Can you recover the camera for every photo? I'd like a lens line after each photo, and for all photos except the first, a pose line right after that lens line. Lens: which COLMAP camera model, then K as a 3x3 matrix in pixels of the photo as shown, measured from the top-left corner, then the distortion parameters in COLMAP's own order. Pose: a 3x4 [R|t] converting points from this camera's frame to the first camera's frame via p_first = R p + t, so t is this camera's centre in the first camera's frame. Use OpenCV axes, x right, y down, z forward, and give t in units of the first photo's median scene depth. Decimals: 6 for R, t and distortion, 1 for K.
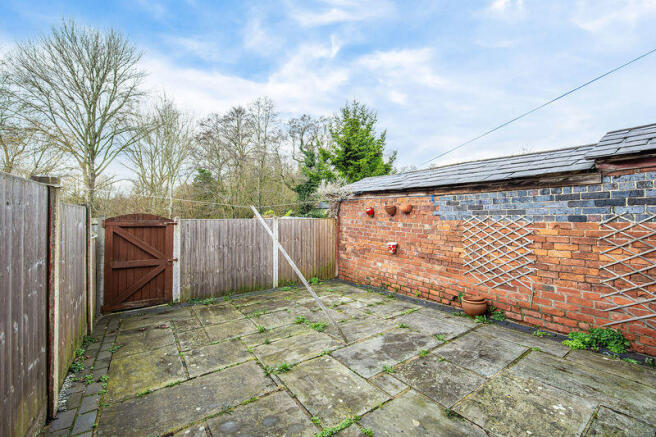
lens RADIAL K [[265.3, 0, 331.9], [0, 265.3, 214.7], [0, 0, 1]] dist [-0.004258, 0.000527]
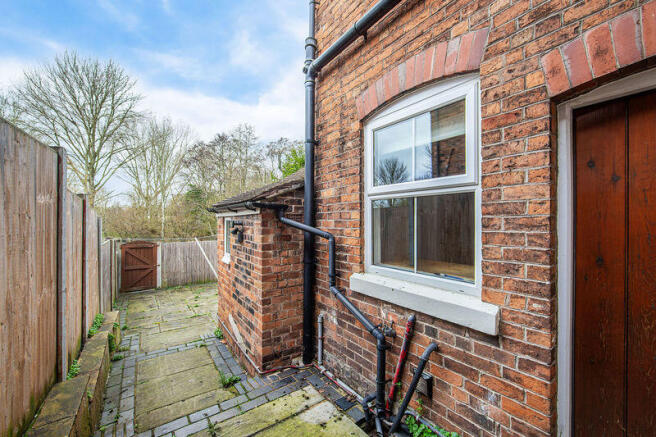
lens RADIAL K [[262.1, 0, 327.7], [0, 262.1, 221.5], [0, 0, 1]] dist [-0.003683, -0.000382]
pose [[0.999954, -0.006918, 0.006577, 0.067203], [0.006931, 0.999974, -0.001898, -0.014199], [-0.006563, 0.001944, 0.999977, -0.096380]]
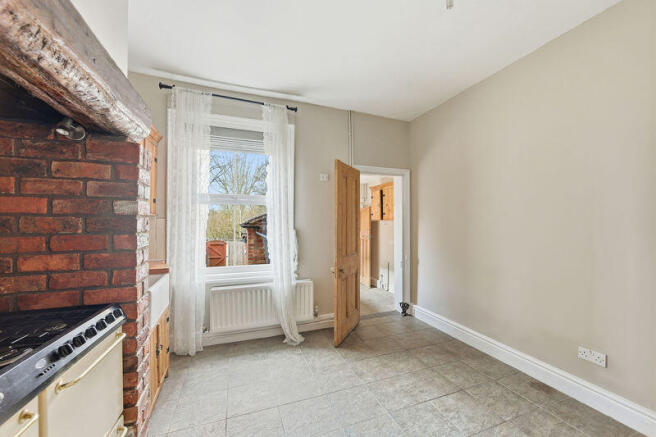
lens RADIAL K [[265.3, 0, 331.9], [0, 265.3, 214.7], [0, 0, 1]] dist [-0.004258, 0.000527]
pose [[0.967561, -0.012204, -0.252344, 0.141960], [0.004127, 0.999463, -0.032513, -0.020690], [0.252605, 0.030417, 0.967091, -0.171591]]
